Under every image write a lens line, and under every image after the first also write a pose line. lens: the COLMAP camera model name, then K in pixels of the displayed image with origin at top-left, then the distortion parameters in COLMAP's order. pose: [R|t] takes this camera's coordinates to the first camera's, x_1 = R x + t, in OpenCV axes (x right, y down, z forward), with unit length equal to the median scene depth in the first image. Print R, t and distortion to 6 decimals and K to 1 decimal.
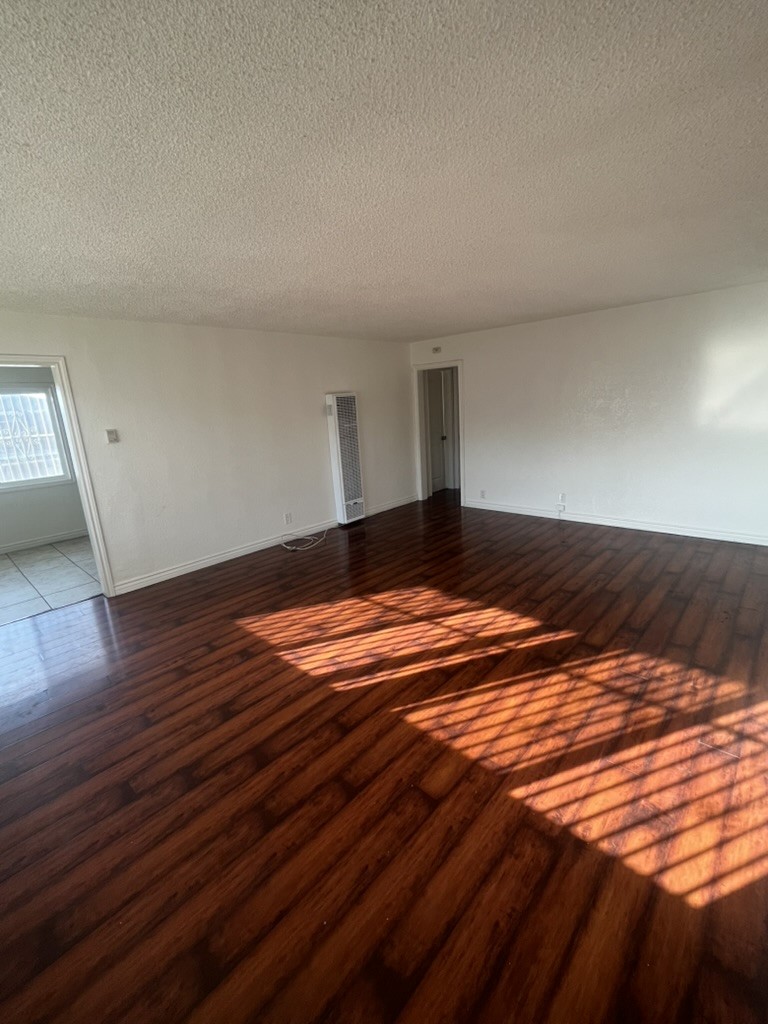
lens RADIAL K [[445.5, 0, 384.0], [0, 445.5, 512.0], [0, 0, 1]] dist [0.000856, 0.000164]
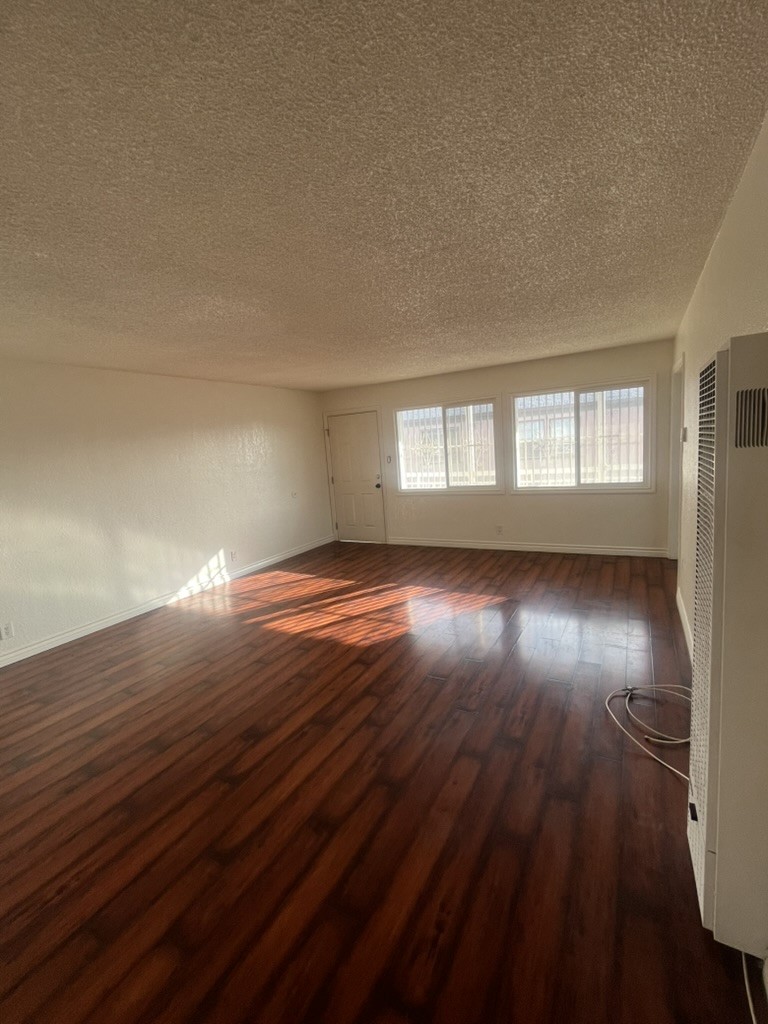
lens RADIAL K [[445.5, 0, 384.0], [0, 445.5, 512.0], [0, 0, 1]] dist [0.000856, 0.000164]
pose [[-0.963815, 0.166802, -0.207936, 0.223897], [0.073349, 0.915874, 0.394709, -0.517804], [0.256281, 0.365174, -0.894968, 2.068712]]
